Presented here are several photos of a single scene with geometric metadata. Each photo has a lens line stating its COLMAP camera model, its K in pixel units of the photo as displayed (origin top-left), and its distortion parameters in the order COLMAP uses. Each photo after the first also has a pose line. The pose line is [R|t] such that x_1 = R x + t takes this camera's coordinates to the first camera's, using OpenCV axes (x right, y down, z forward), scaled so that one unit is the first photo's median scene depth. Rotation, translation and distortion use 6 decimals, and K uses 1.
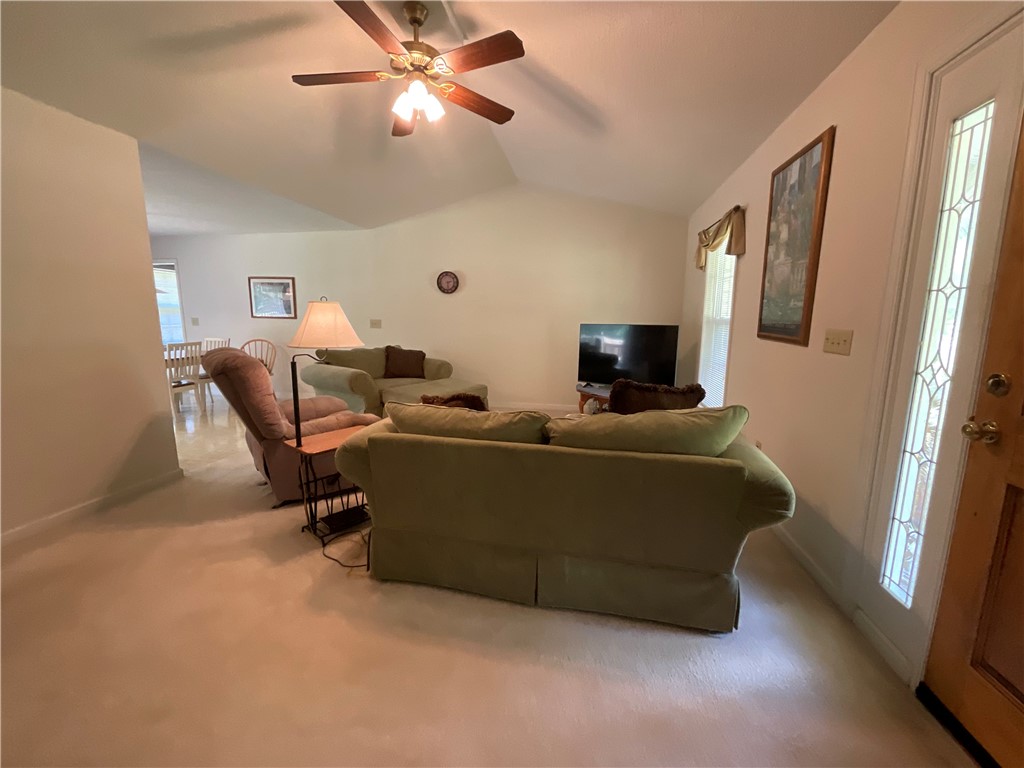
lens RADIAL K [[420.5, 0, 512.0], [0, 420.5, 384.0], [0, 0, 1]] dist [-0.000072, 0.000023]
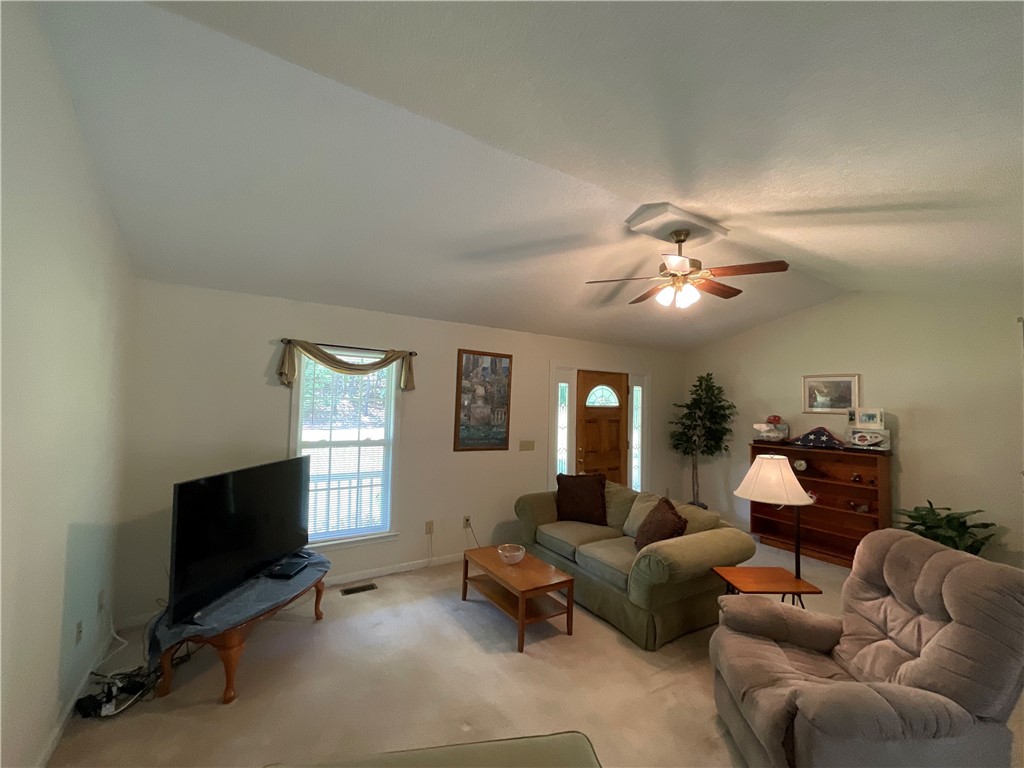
lens RADIAL K [[409.5, 0, 511.5], [0, 409.5, 388.3], [0, 0, 1]] dist [0.000554, 0.000191]
pose [[-0.687732, 0.015603, 0.725797, -0.699097], [0.090576, 0.993801, 0.064461, -0.454630], [-0.720292, 0.110072, -0.684882, 2.037391]]
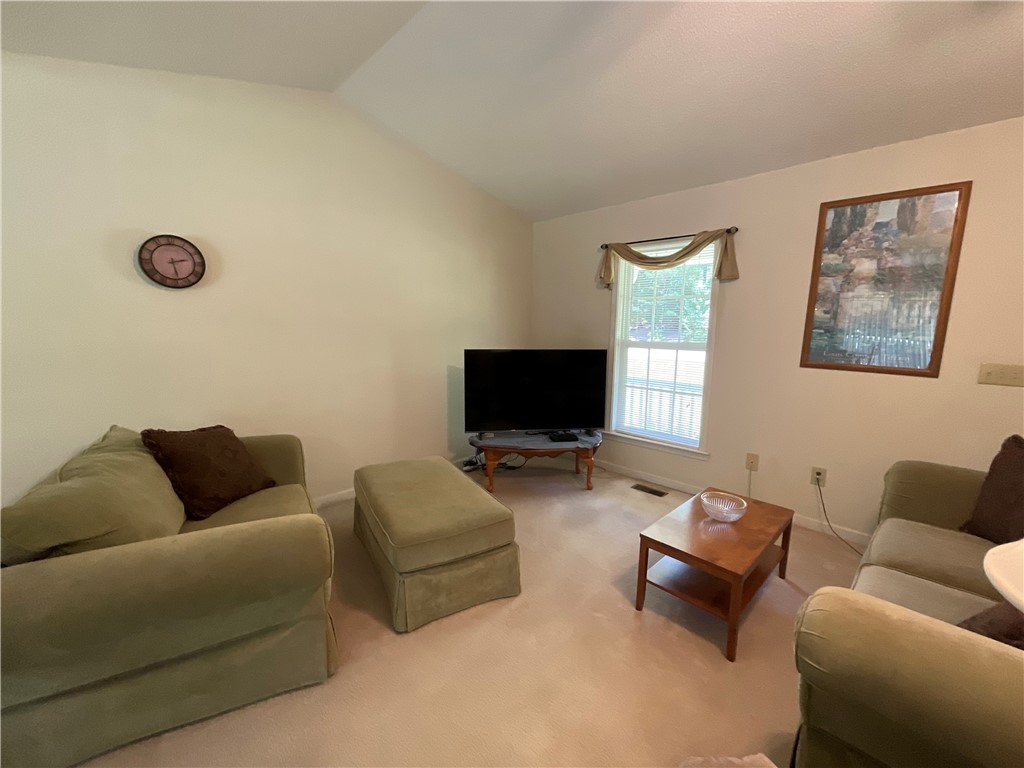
lens RADIAL K [[418.4, 0, 512.0], [0, 418.4, 384.0], [0, 0, 1]] dist [0.000475, 0.000640]
pose [[0.565951, -0.115113, 0.816363, -0.697531], [0.121591, 0.991030, 0.055449, -0.229802], [-0.815423, 0.067881, 0.574871, 1.098745]]
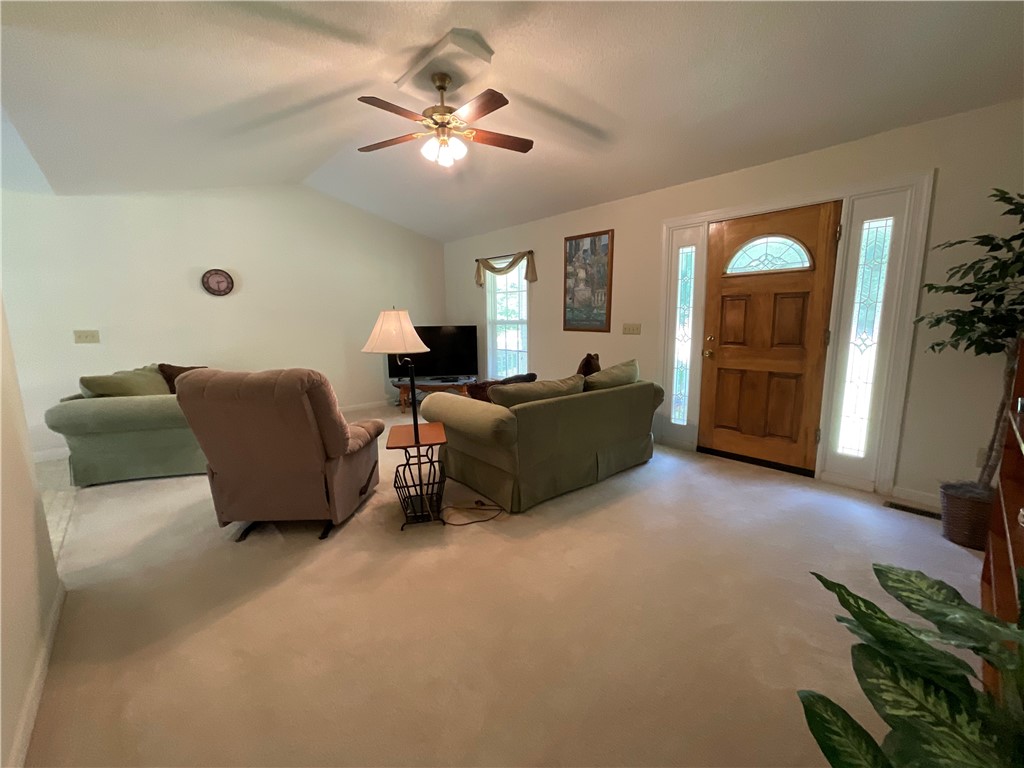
lens RADIAL K [[418.4, 0, 512.0], [0, 418.4, 384.0], [0, 0, 1]] dist [0.000475, 0.000640]
pose [[0.607142, -0.138815, 0.782374, -1.049613], [0.140803, 0.987835, 0.066004, -0.036205], [-0.782019, 0.070087, 0.619302, 0.109873]]
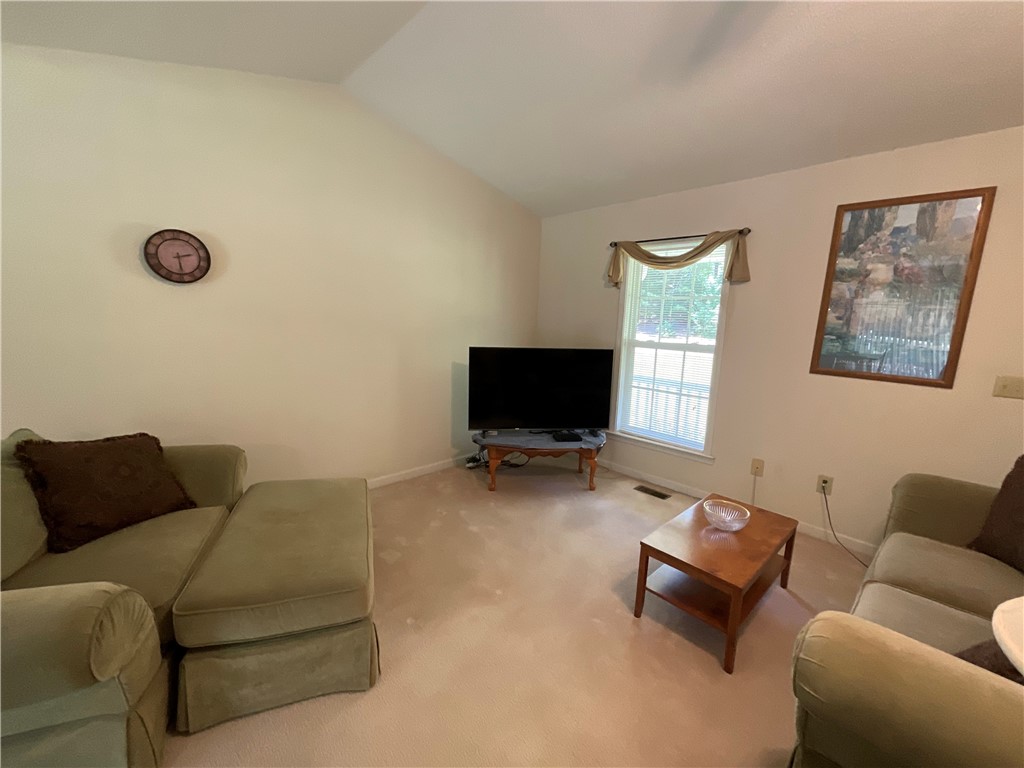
lens RADIAL K [[418.4, 0, 512.0], [0, 418.4, 384.0], [0, 0, 1]] dist [0.000475, 0.000640]
pose [[0.581236, -0.120227, 0.804805, -0.684693], [0.101585, 0.992009, 0.074828, -0.252303], [-0.807370, 0.038263, 0.588804, 1.096190]]
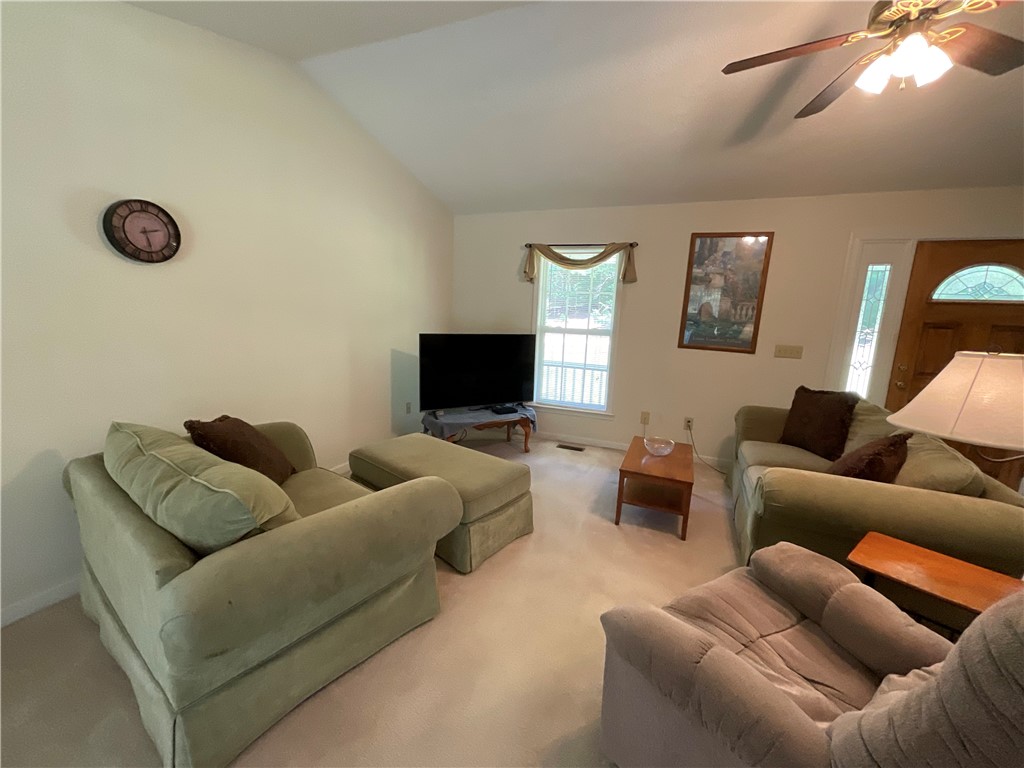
lens RADIAL K [[416.8, 0, 512.9], [0, 416.8, 383.7], [0, 0, 1]] dist [0.000243, 0.000280]
pose [[0.197540, -0.164556, 0.966385, -1.012491], [0.115311, 0.982867, 0.143792, -0.283921], [-0.973489, 0.083030, 0.213130, 1.390173]]
